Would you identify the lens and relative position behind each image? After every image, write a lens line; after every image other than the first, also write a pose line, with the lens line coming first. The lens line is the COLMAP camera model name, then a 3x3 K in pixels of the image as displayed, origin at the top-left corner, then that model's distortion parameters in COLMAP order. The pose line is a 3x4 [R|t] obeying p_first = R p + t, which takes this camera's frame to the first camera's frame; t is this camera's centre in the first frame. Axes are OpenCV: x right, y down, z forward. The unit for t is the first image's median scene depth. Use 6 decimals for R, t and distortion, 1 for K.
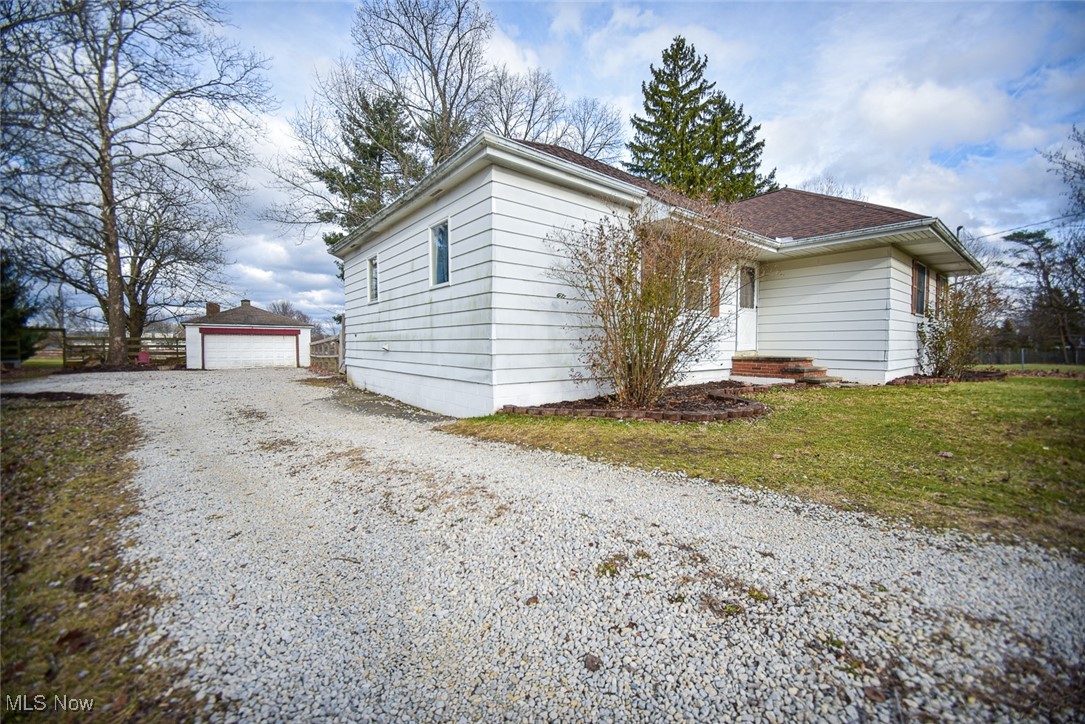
lens RADIAL K [[427.6, 0, 543.5], [0, 427.6, 363.0], [0, 0, 1]] dist [-0.001254, -0.014819]
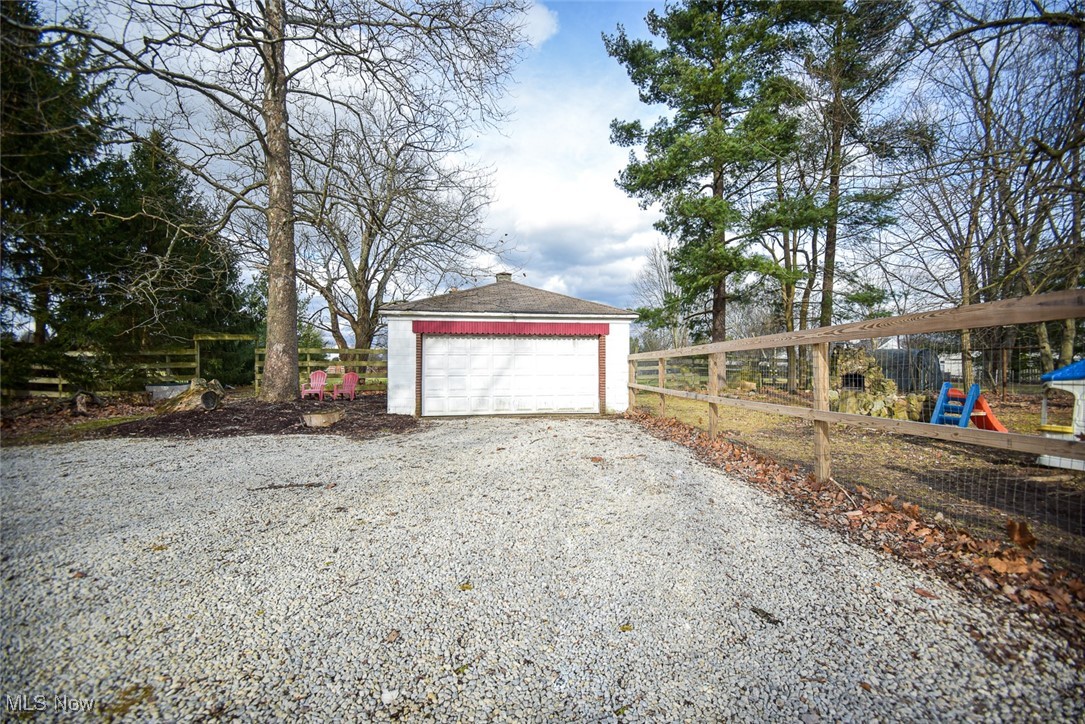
lens RADIAL K [[427.6, 0, 543.5], [0, 427.6, 363.0], [0, 0, 1]] dist [-0.001254, -0.014819]
pose [[0.864599, 0.005775, -0.502429, -0.412834], [-0.020033, 0.999535, -0.022985, -0.028324], [0.502063, 0.029938, 0.864313, 0.602348]]
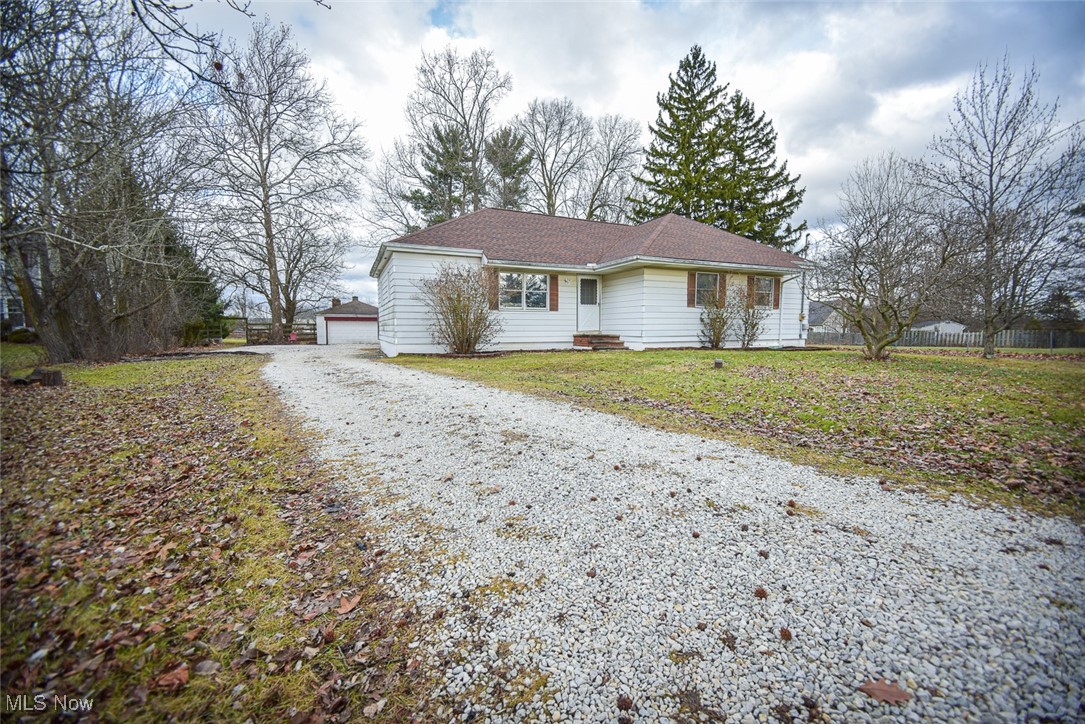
lens RADIAL K [[427.6, 0, 543.5], [0, 427.6, 363.0], [0, 0, 1]] dist [-0.001254, -0.014819]
pose [[0.969283, 0.016714, -0.245379, 0.264532], [-0.006976, 0.999155, 0.040502, 0.010948], [0.245849, -0.037546, 0.968581, -0.231186]]
